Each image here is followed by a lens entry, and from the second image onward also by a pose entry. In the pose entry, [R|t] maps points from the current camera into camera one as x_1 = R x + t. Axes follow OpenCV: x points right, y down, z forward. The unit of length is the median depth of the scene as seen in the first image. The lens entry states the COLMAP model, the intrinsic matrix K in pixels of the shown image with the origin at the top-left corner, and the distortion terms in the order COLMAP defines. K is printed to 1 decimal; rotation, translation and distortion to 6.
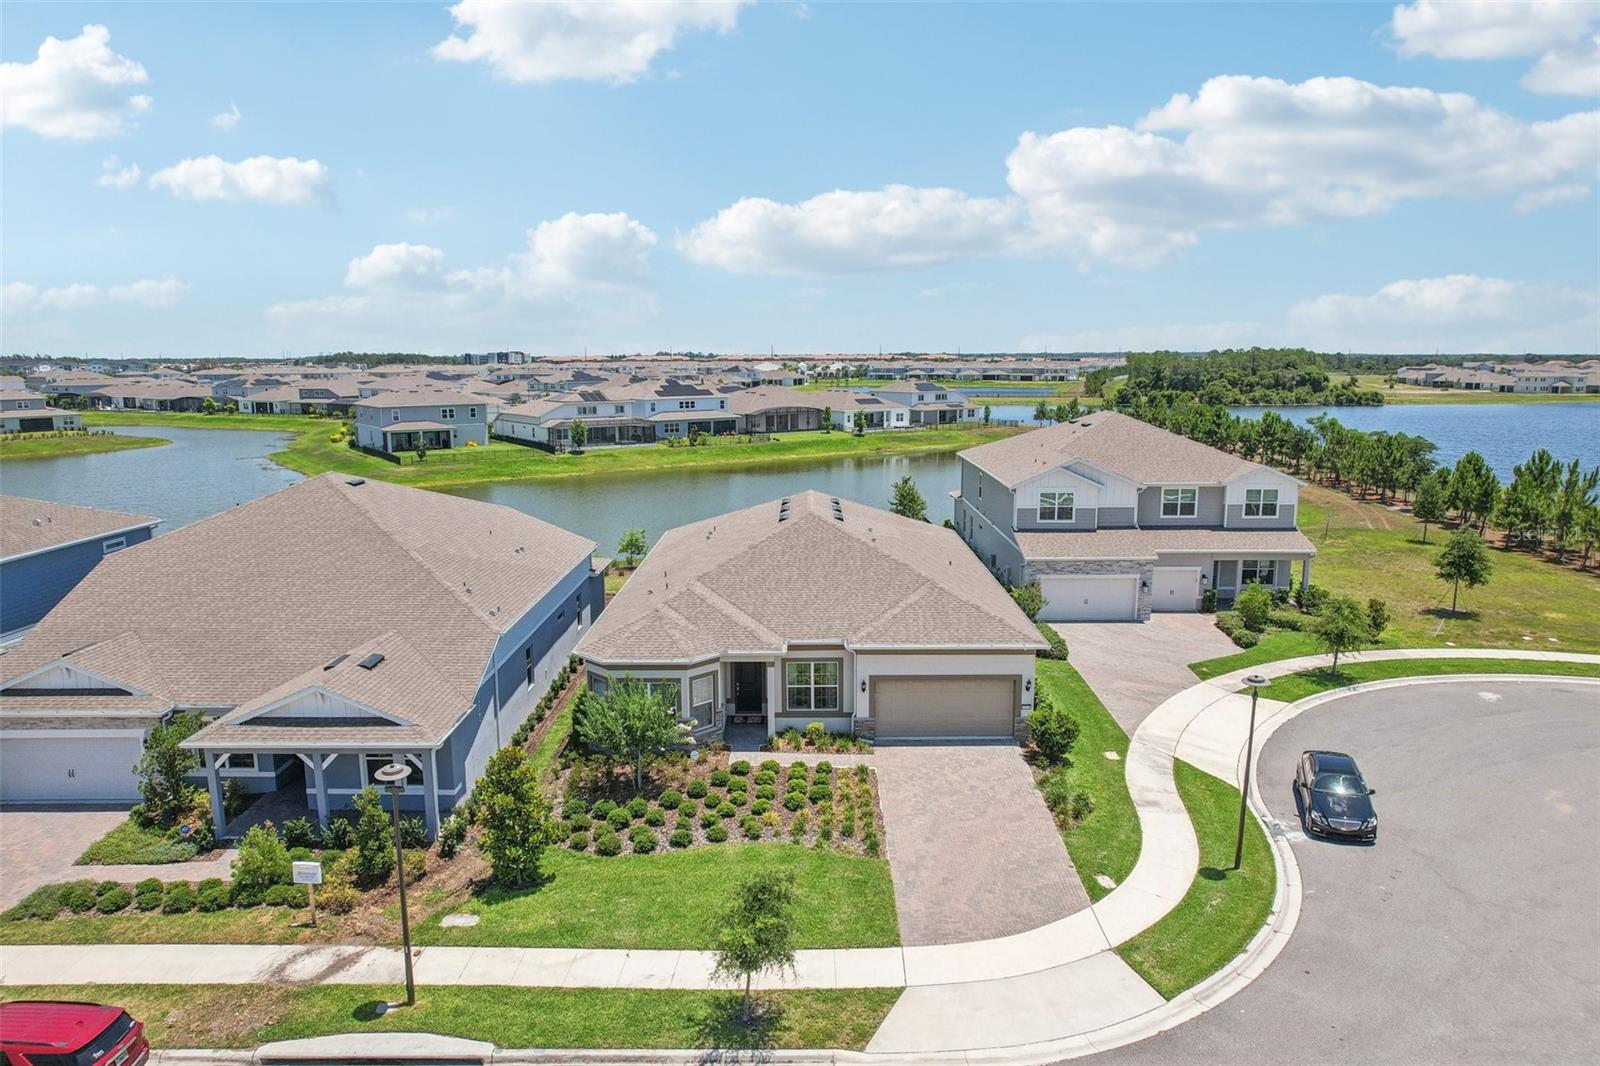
lens RADIAL K [[1034.2, 0, 806.0], [0, 1034.2, 533.3], [0, 0, 1]] dist [-0.073721, 0.064532]
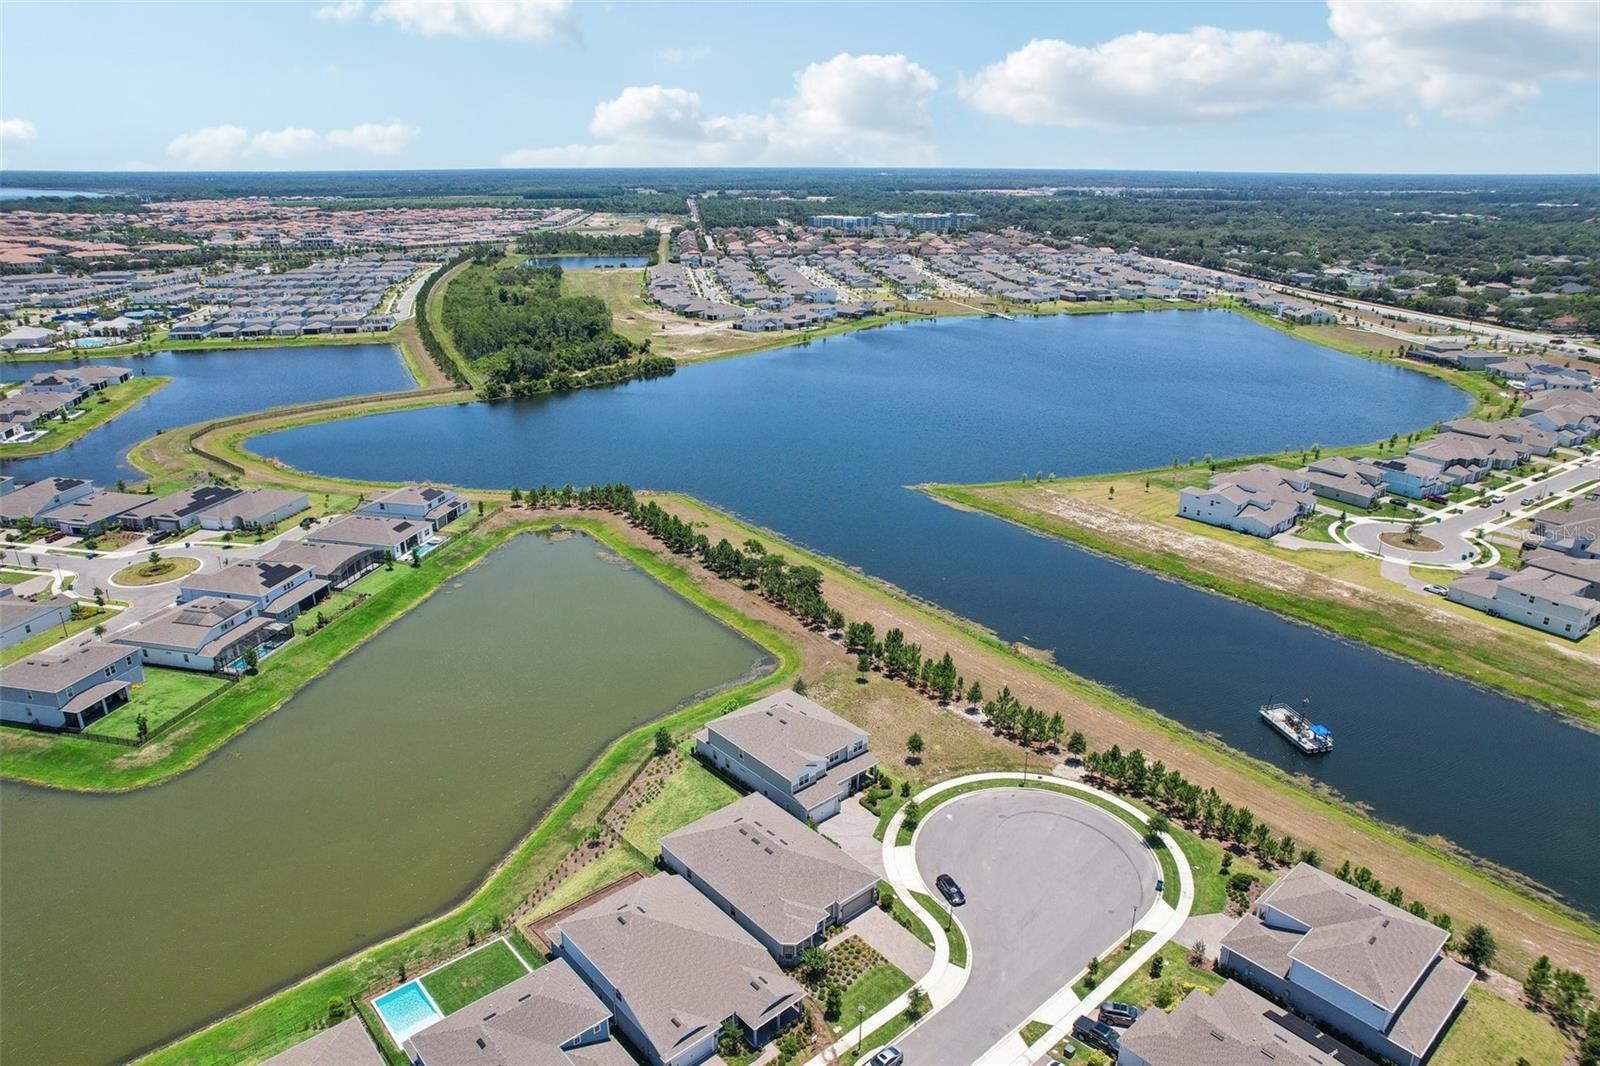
lens RADIAL K [[1034.2, 0, 806.0], [0, 1034.2, 533.3], [0, 0, 1]] dist [-0.073721, 0.064532]
pose [[0.742853, -0.222947, 0.631241, -1.962378], [0.100122, 0.969311, 0.224525, -1.899545], [-0.661926, -0.103588, 0.742377, -1.346332]]
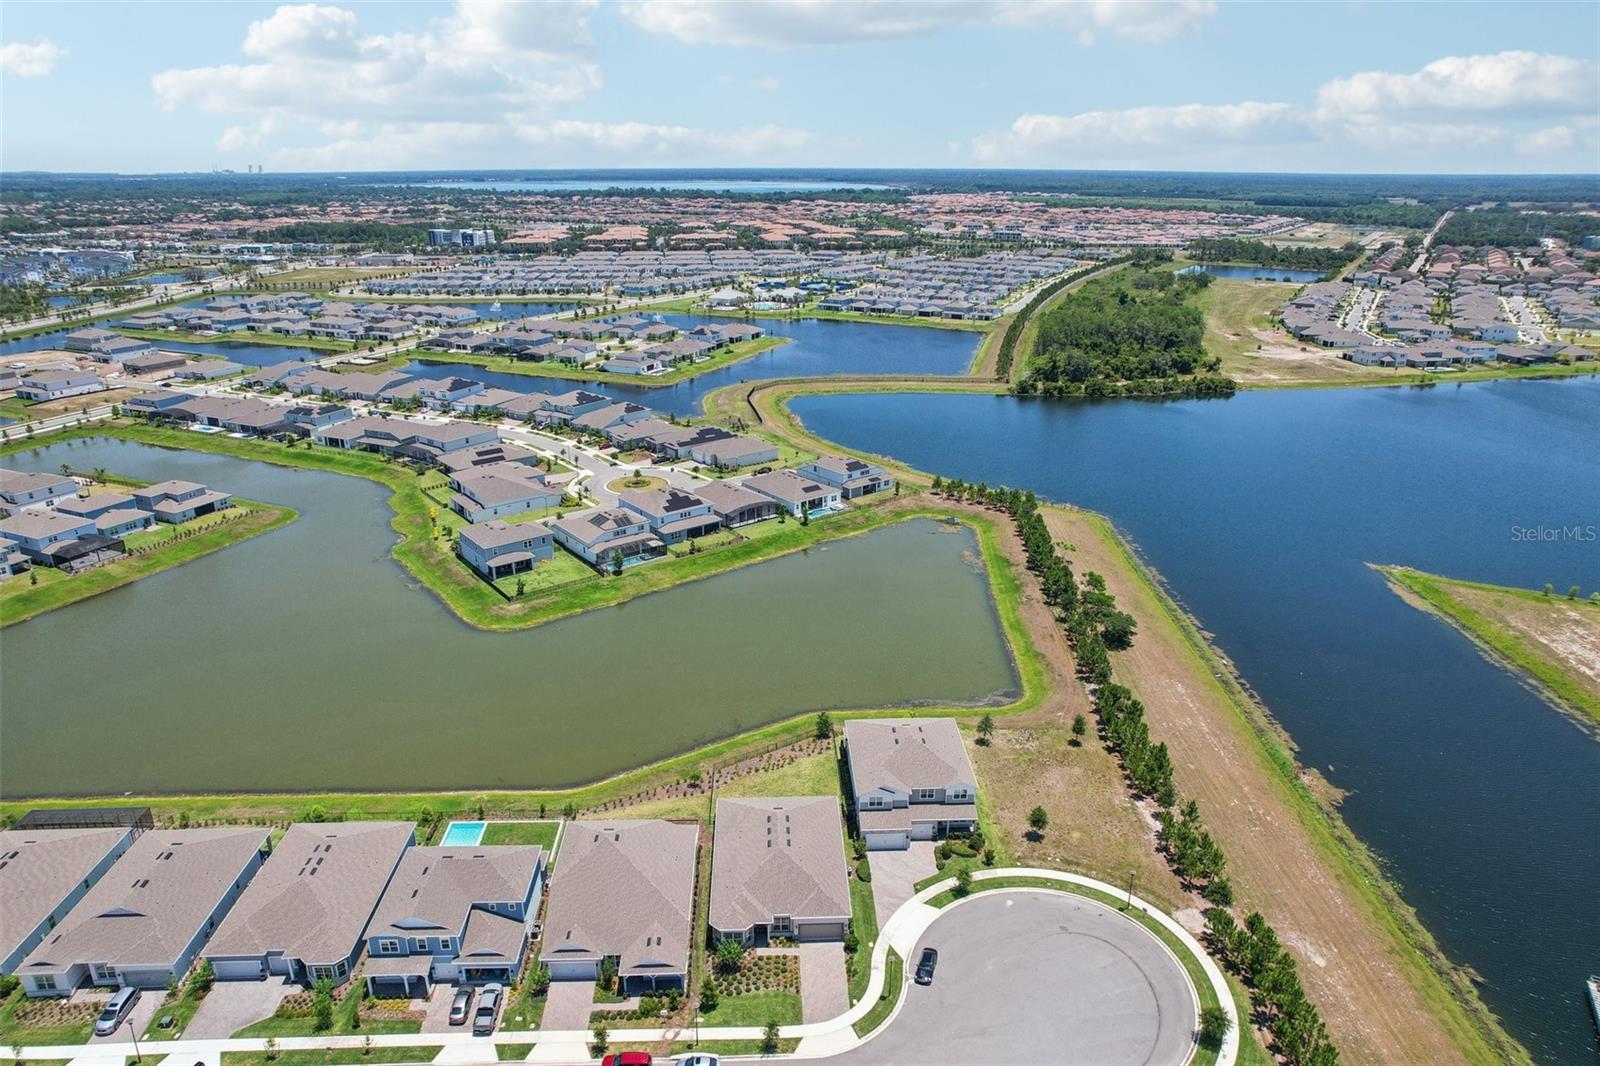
lens RADIAL K [[1034.2, 0, 806.0], [0, 1034.2, 533.3], [0, 0, 1]] dist [-0.073721, 0.064532]
pose [[0.999023, -0.011619, 0.042638, -0.040988], [0.003390, 0.982121, 0.188218, -1.800860], [-0.044063, -0.187890, 0.981201, -2.096296]]
